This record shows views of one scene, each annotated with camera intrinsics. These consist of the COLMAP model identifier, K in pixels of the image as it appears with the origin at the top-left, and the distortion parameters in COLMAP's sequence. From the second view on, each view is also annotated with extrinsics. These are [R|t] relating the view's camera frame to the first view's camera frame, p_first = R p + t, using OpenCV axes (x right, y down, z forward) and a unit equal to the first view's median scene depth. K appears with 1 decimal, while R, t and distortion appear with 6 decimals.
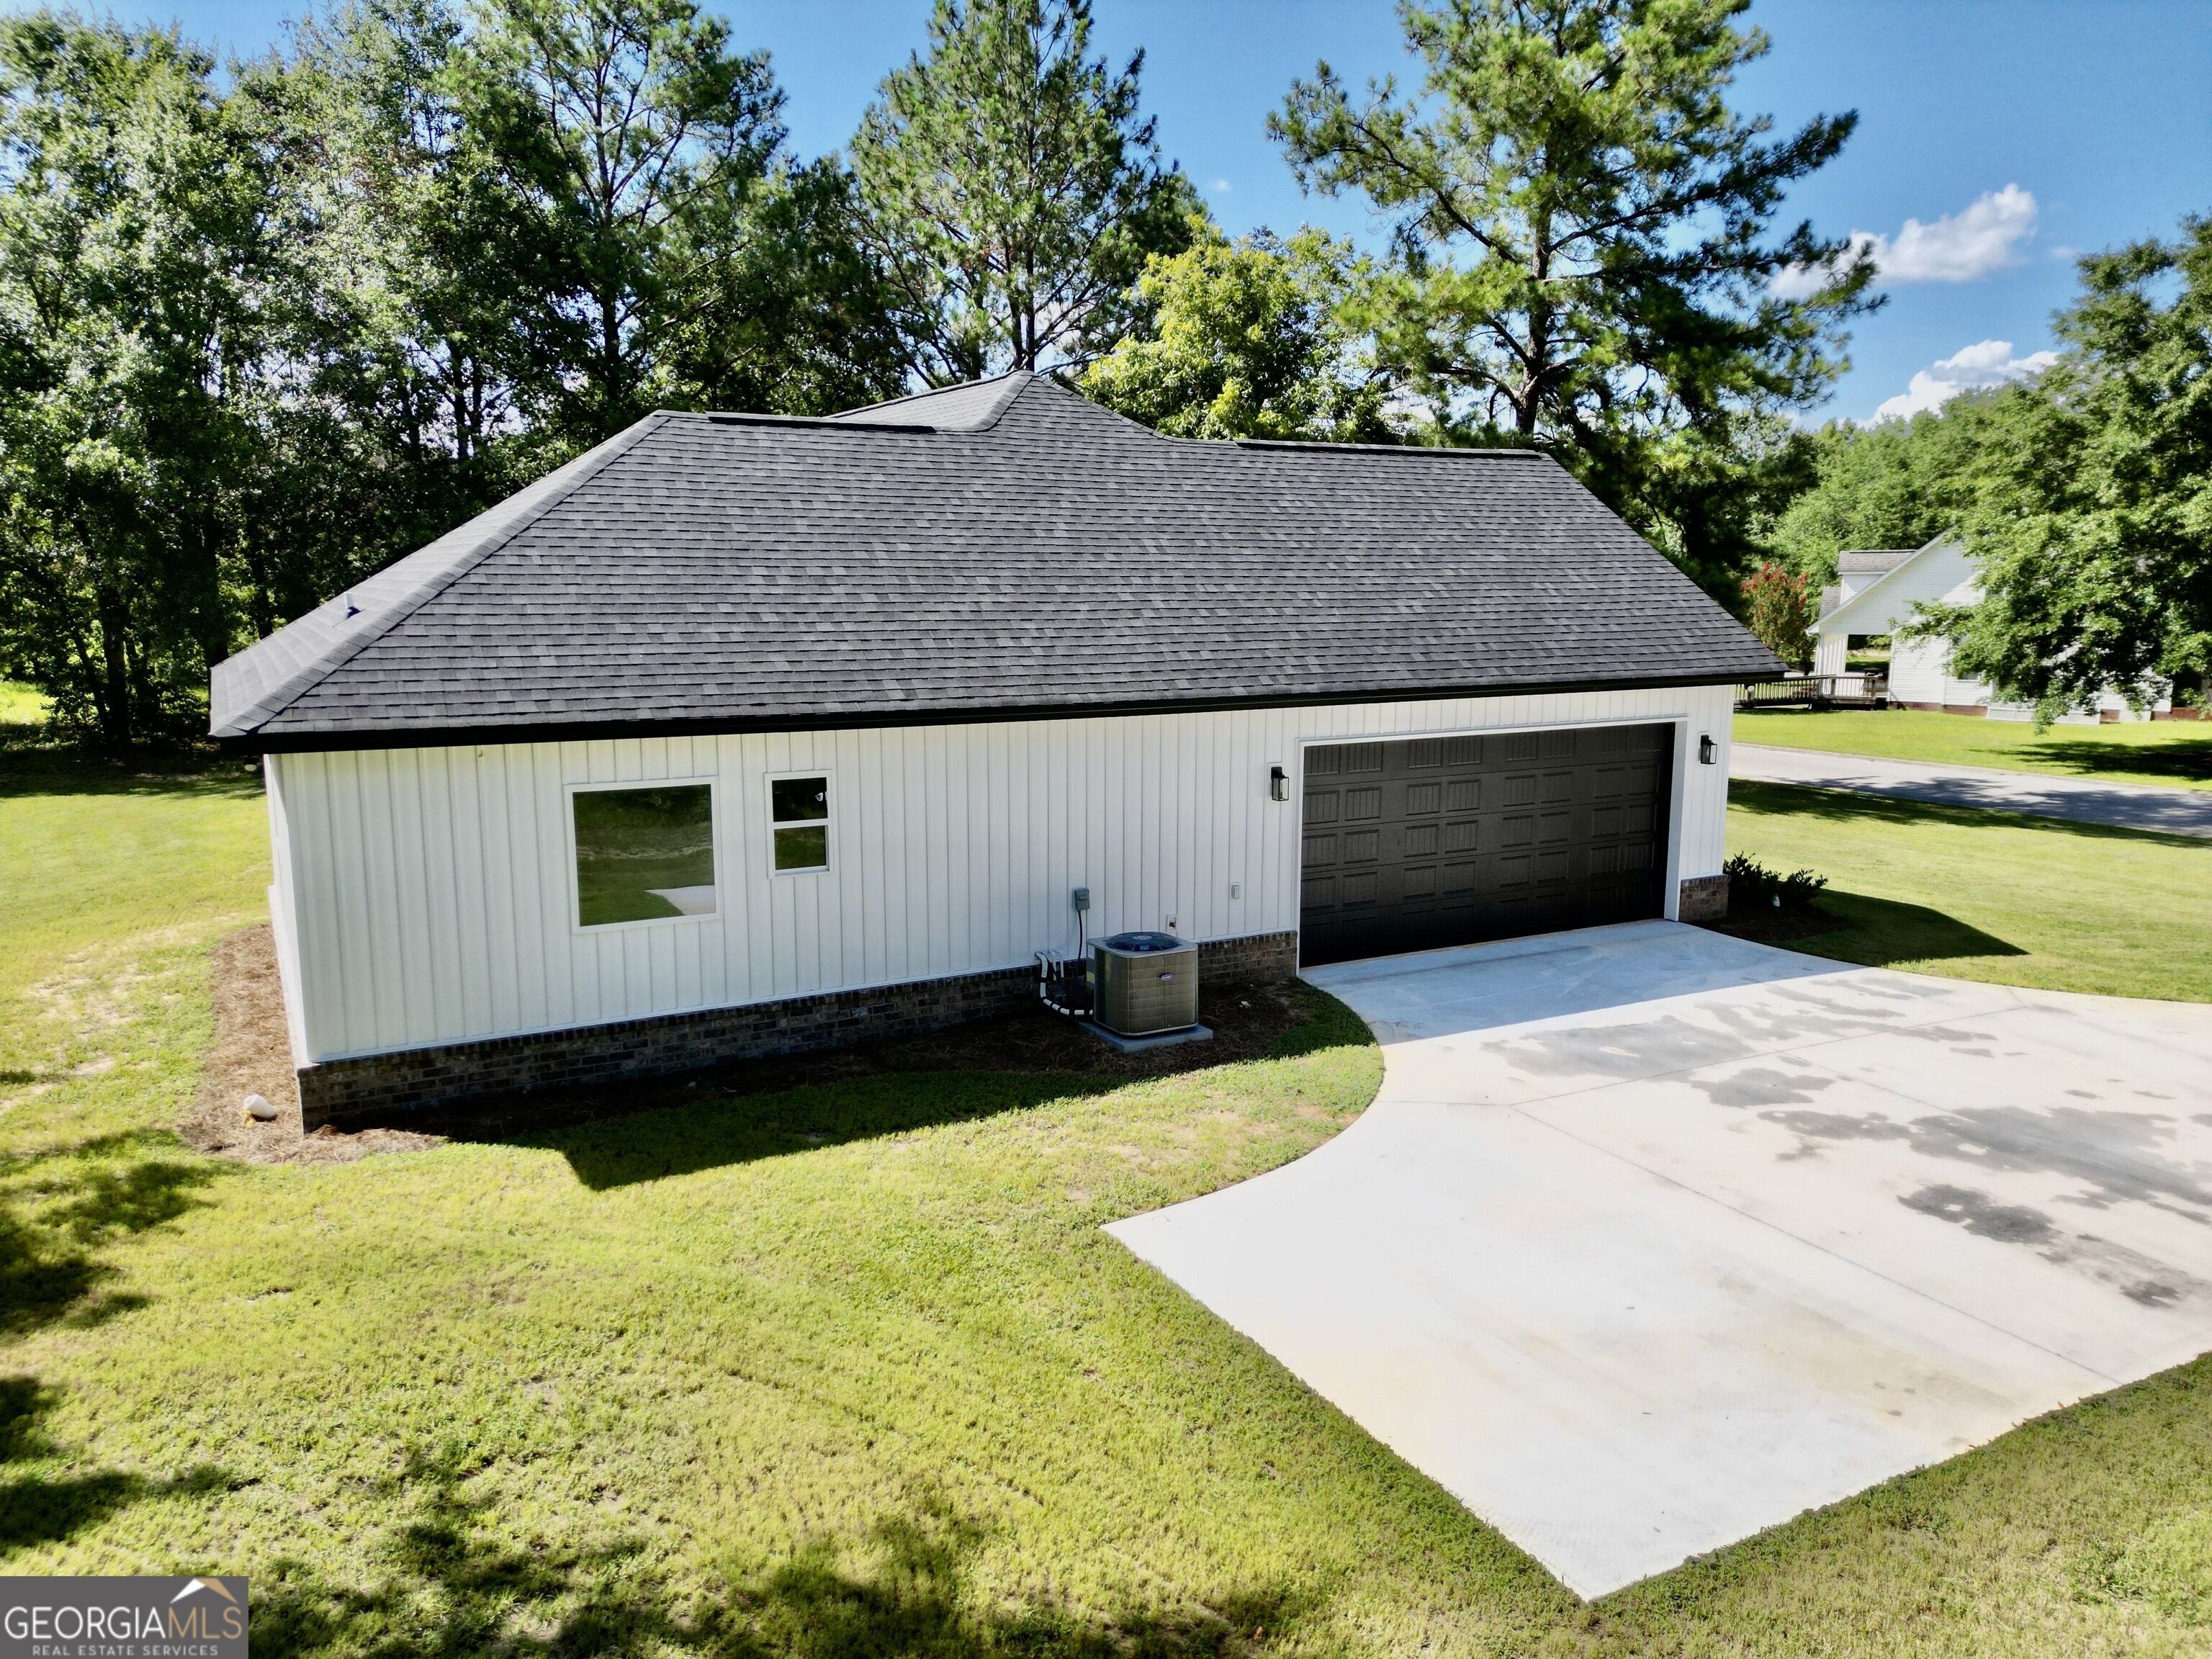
lens RADIAL K [[1542.3, 0, 1099.1], [0, 1542.3, 830.2], [0, 0, 1]] dist [0.113688, -0.129520]
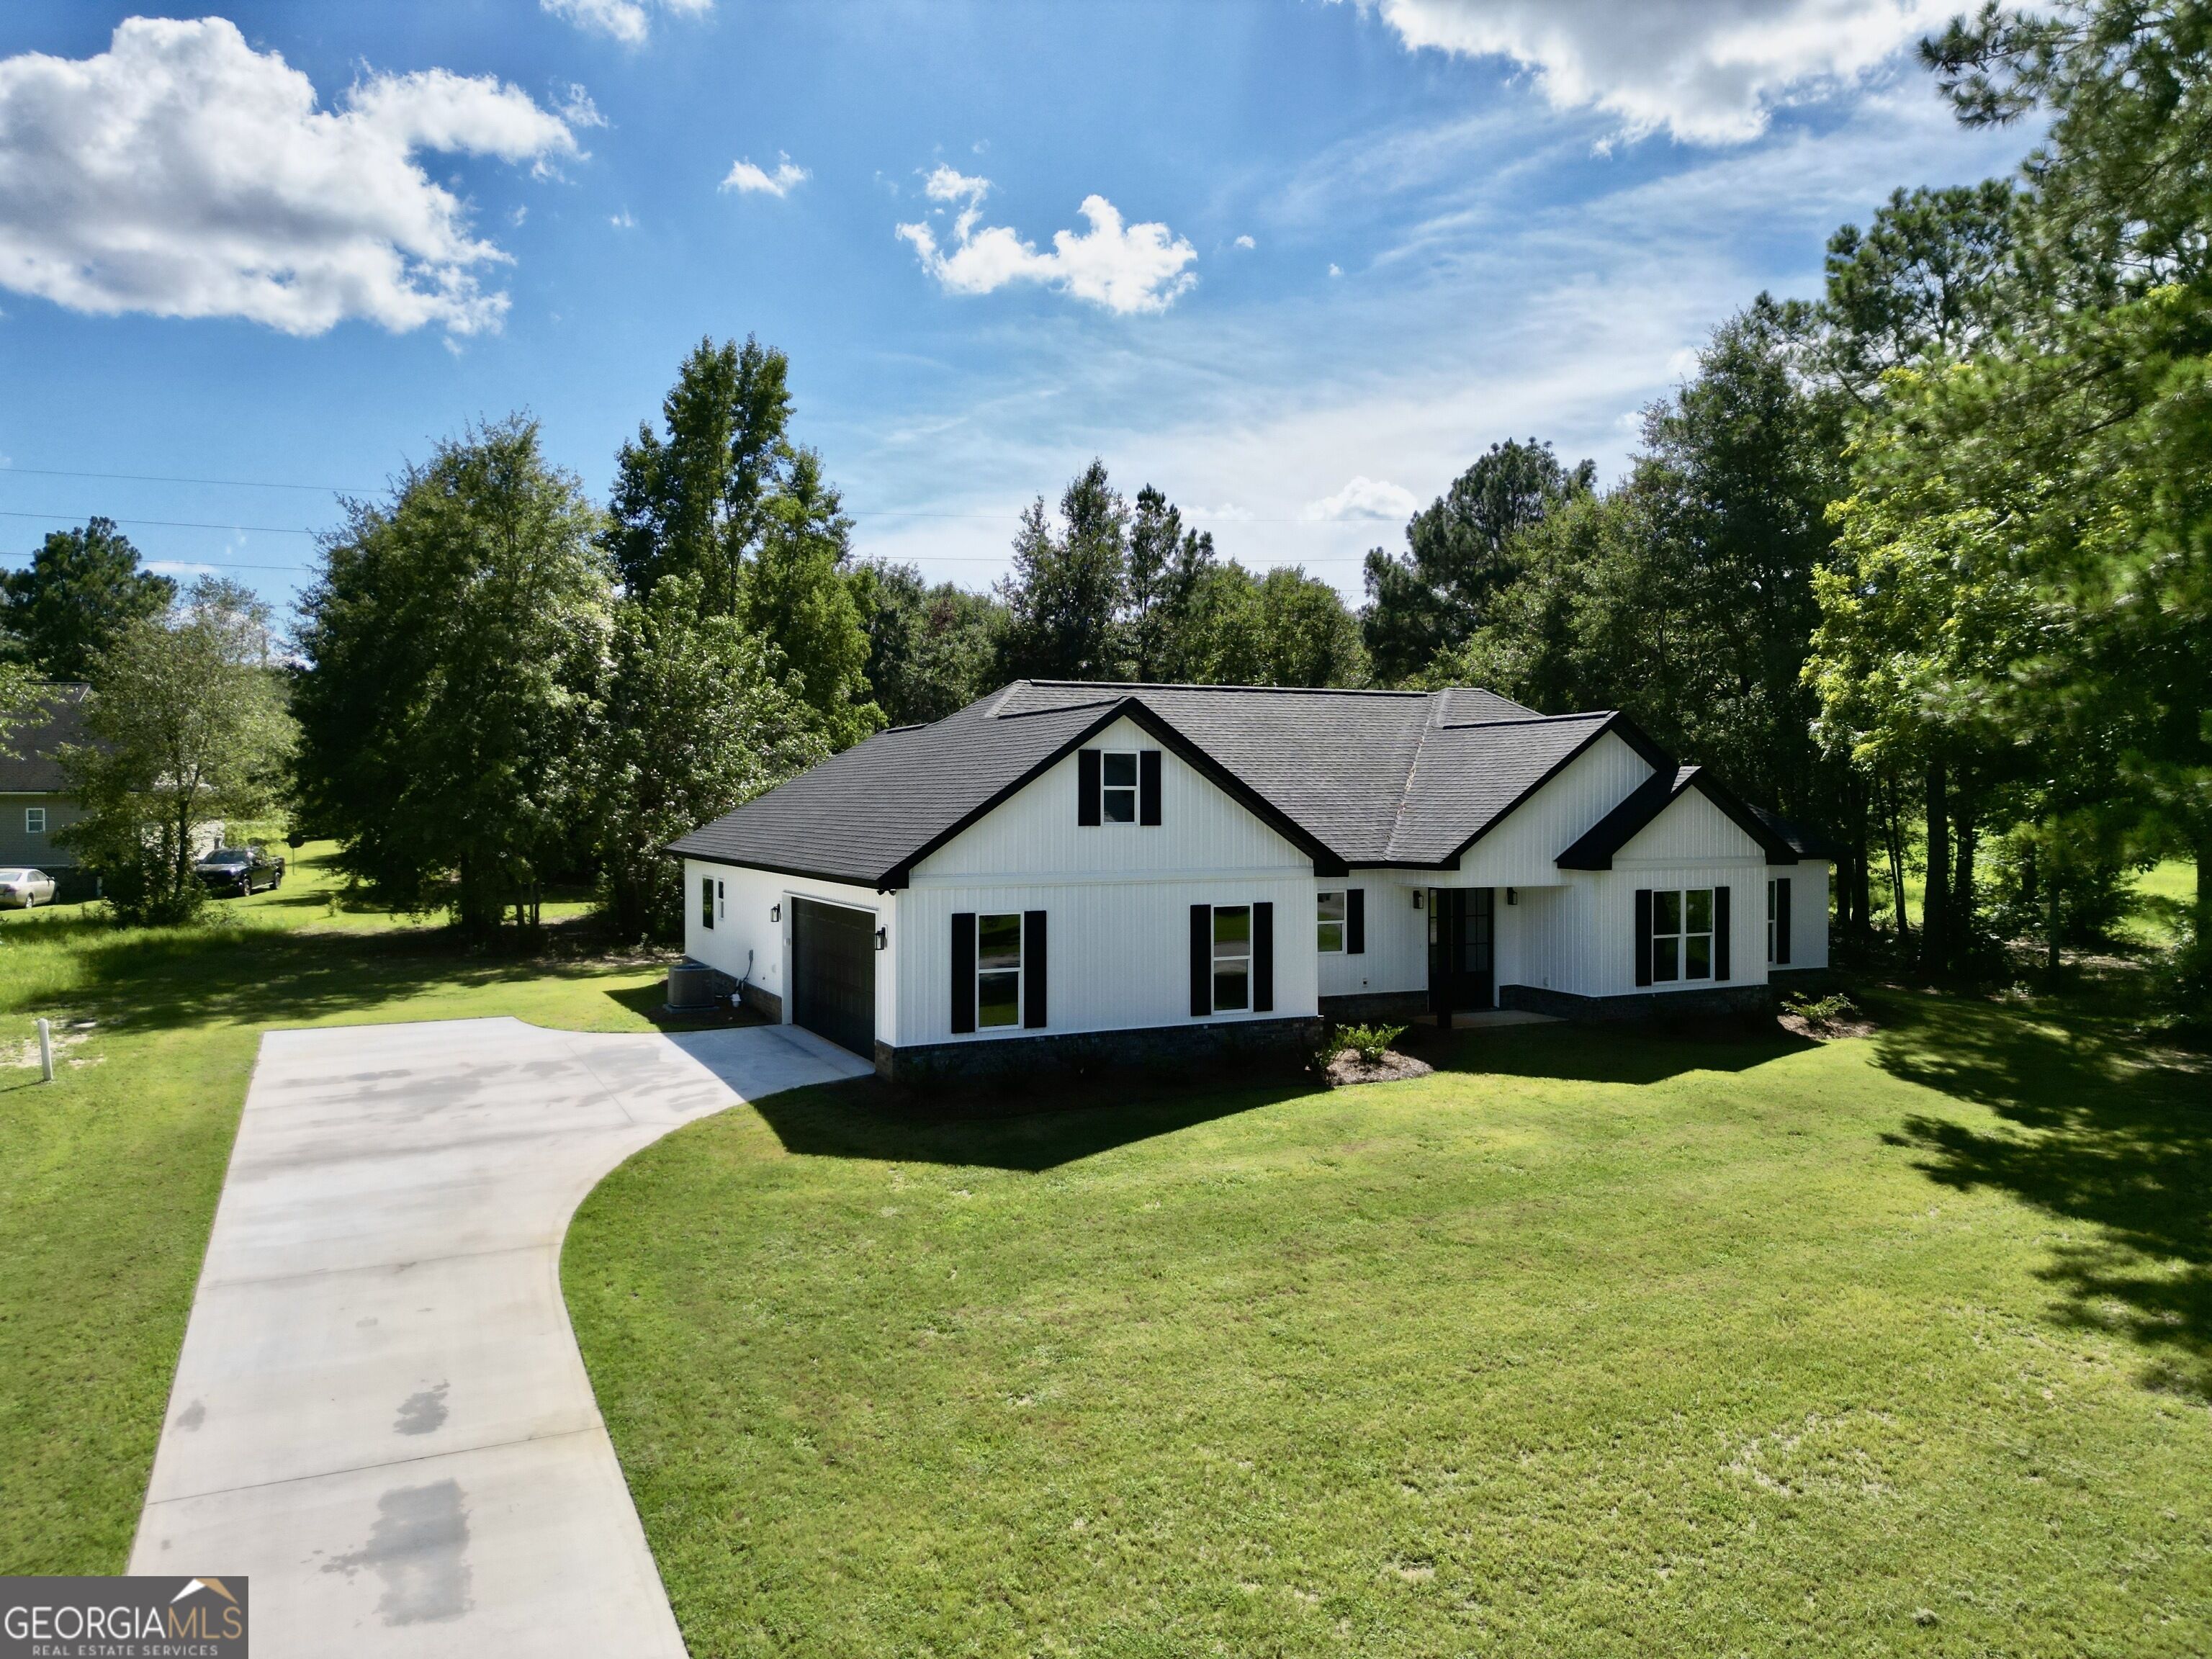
lens RADIAL K [[1542.3, 0, 1099.1], [0, 1542.3, 830.2], [0, 0, 1]] dist [0.113688, -0.129520]
pose [[-0.063121, 0.018822, -0.997828, 2.209837], [-0.153893, 0.987680, 0.028365, -0.271623], [0.986069, 0.155349, -0.059447, 1.677720]]
